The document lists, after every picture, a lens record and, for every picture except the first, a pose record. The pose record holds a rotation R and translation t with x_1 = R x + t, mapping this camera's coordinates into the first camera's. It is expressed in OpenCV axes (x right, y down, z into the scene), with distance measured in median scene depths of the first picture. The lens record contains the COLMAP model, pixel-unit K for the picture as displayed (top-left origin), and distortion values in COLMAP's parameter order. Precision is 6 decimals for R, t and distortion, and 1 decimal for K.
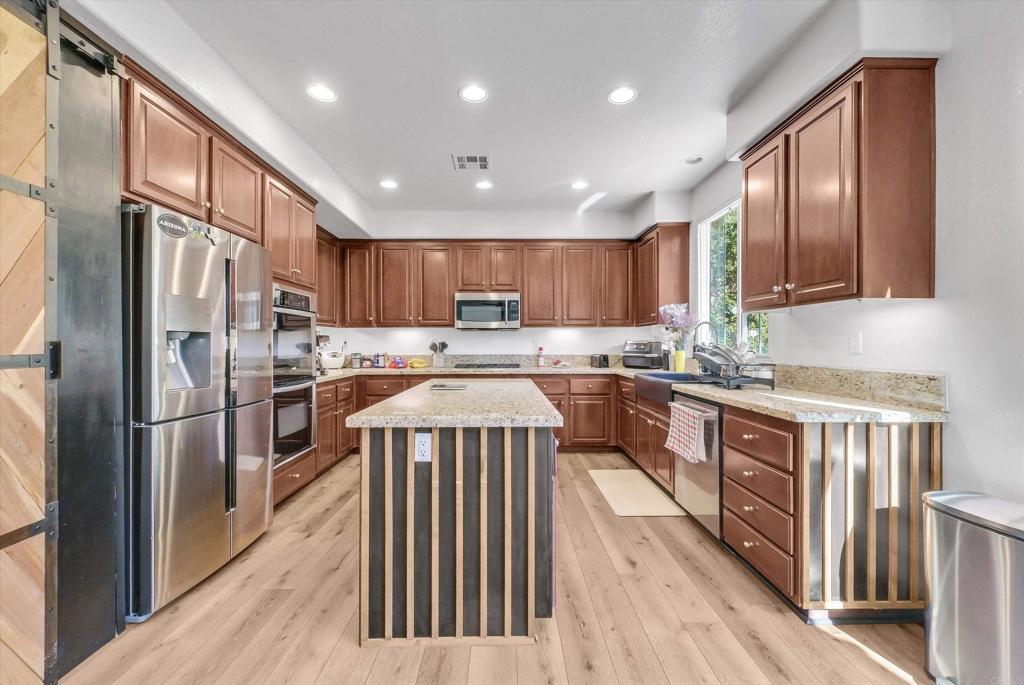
lens RADIAL K [[421.0, 0, 515.8], [0, 421.0, 346.1], [0, 0, 1]] dist [0.008660, -0.000845]
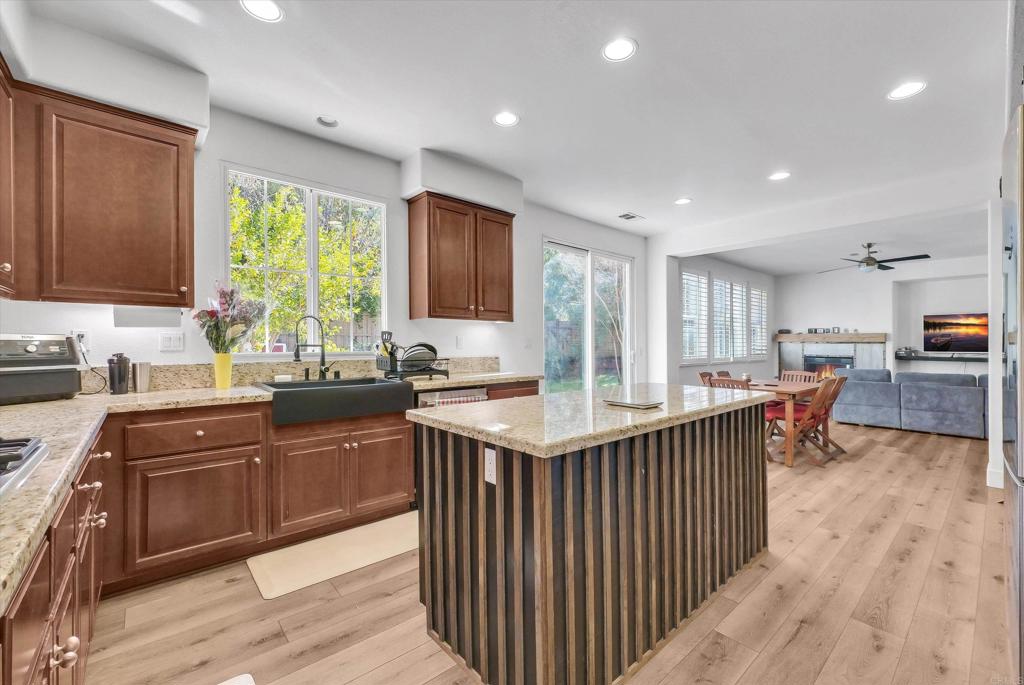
lens RADIAL K [[421.0, 0, 516.5], [0, 421.0, 339.5], [0, 0, 1]] dist [0.008660, -0.000845]
pose [[-0.639193, 0.009761, 0.768984, -0.773367], [0.004129, 0.999949, -0.009260, -0.007260], [-0.769035, -0.002744, -0.639201, 2.134079]]
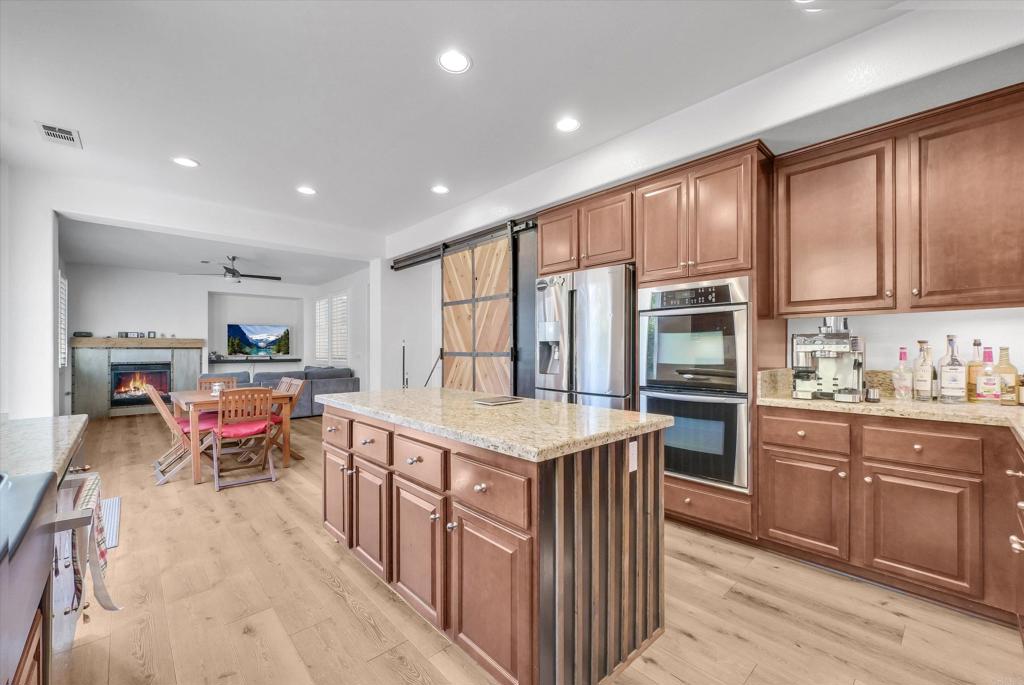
lens RADIAL K [[421.0, 0, 518.3], [0, 421.0, 344.1], [0, 0, 1]] dist [0.008660, -0.000845]
pose [[-0.750963, 0.001278, -0.660343, 0.473645], [0.003799, 0.999990, -0.002385, -0.016898], [0.660333, -0.004300, -0.750961, 2.179331]]
